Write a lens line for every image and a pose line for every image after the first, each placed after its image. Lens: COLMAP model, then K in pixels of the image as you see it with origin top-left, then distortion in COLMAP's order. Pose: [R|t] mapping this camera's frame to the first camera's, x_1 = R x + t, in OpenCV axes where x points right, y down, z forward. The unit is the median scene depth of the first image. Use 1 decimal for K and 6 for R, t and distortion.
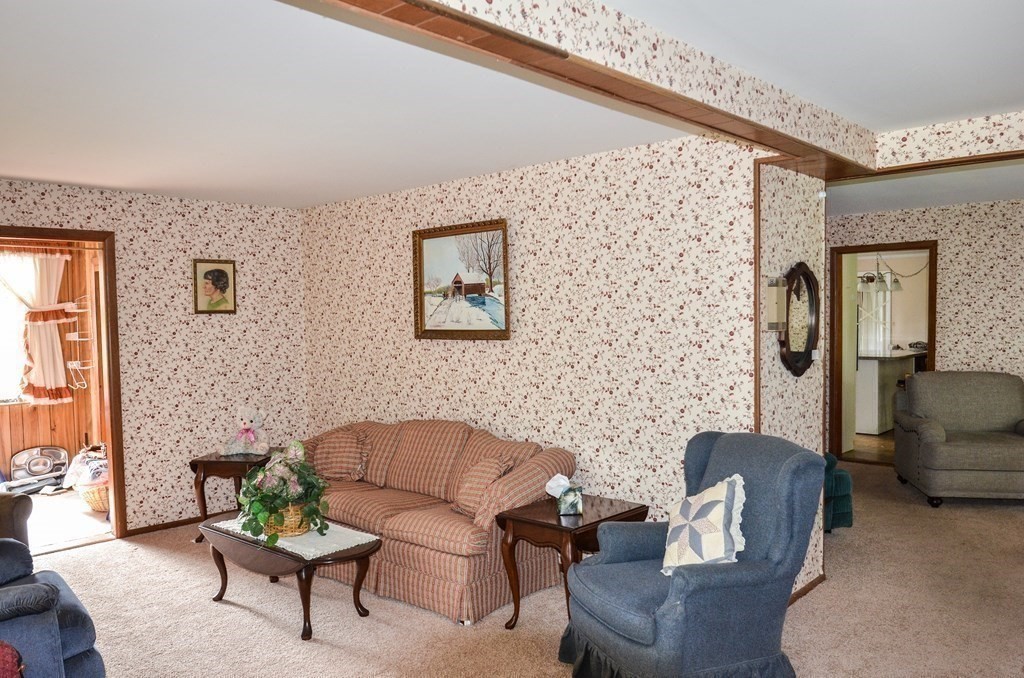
lens RADIAL K [[753.3, 0, 485.8], [0, 753.3, 347.5], [0, 0, 1]] dist [0.014879, -0.050063]
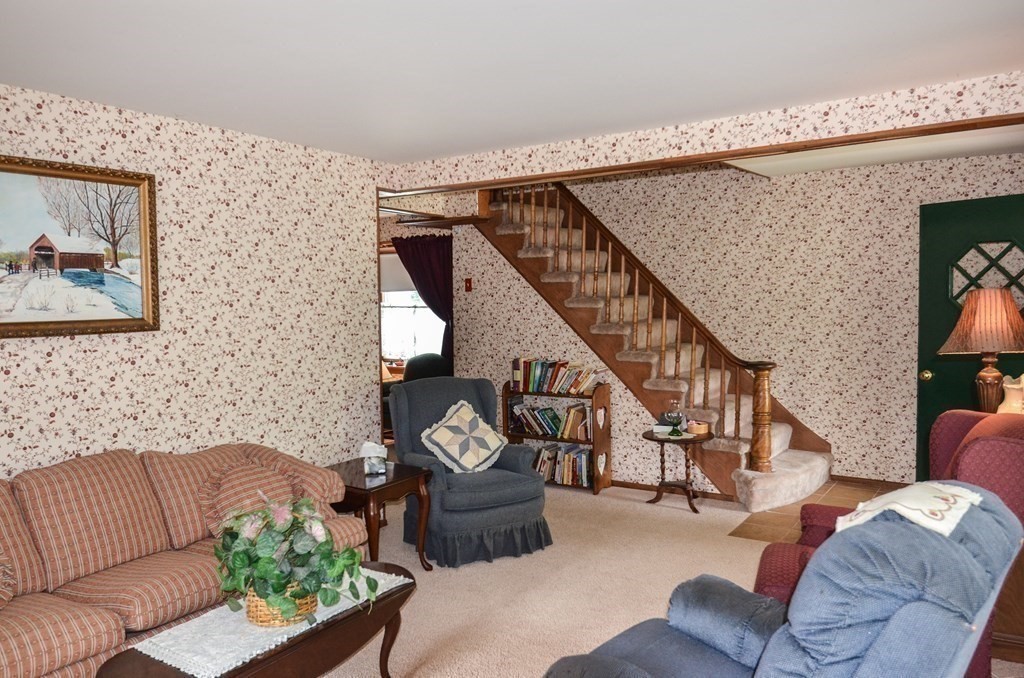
lens RADIAL K [[753.3, 0, 508.5], [0, 753.3, 343.4], [0, 0, 1]] dist [0.014879, -0.050063]
pose [[-0.166252, -0.043120, 0.985140, -0.803362], [0.055517, 0.997050, 0.053010, -0.017892], [-0.984519, 0.063505, -0.163368, 0.767125]]
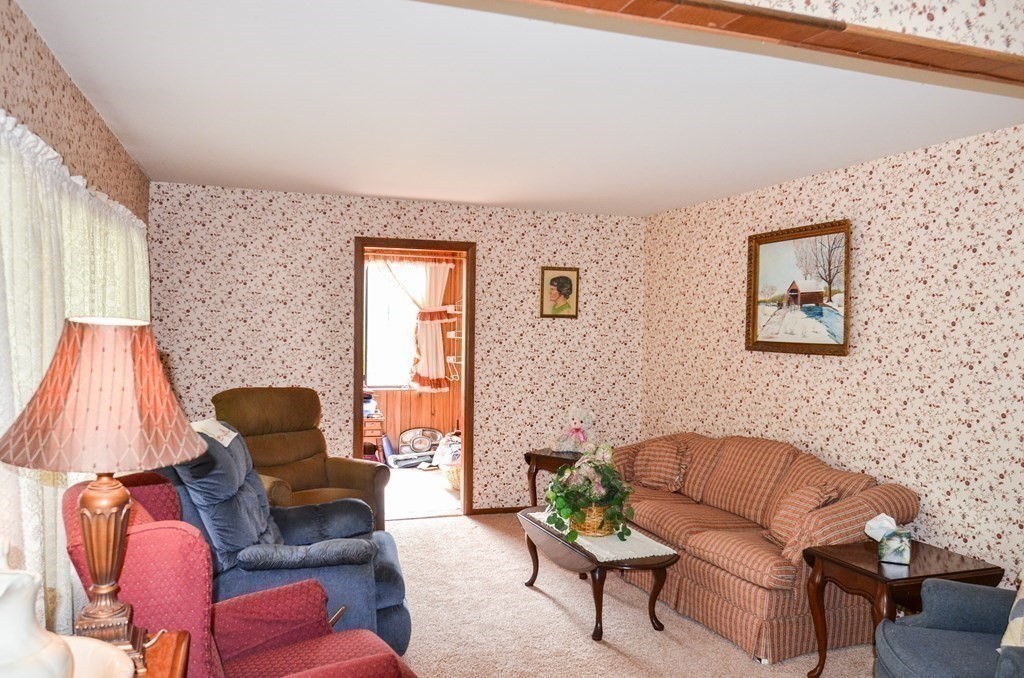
lens RADIAL K [[753.3, 0, 499.9], [0, 753.3, 346.7], [0, 0, 1]] dist [0.014879, -0.050063]
pose [[0.885564, 0.046541, -0.462179, 0.078555], [-0.052896, 0.998600, -0.000794, 0.001272], [0.461495, 0.025150, 0.886786, 0.026410]]
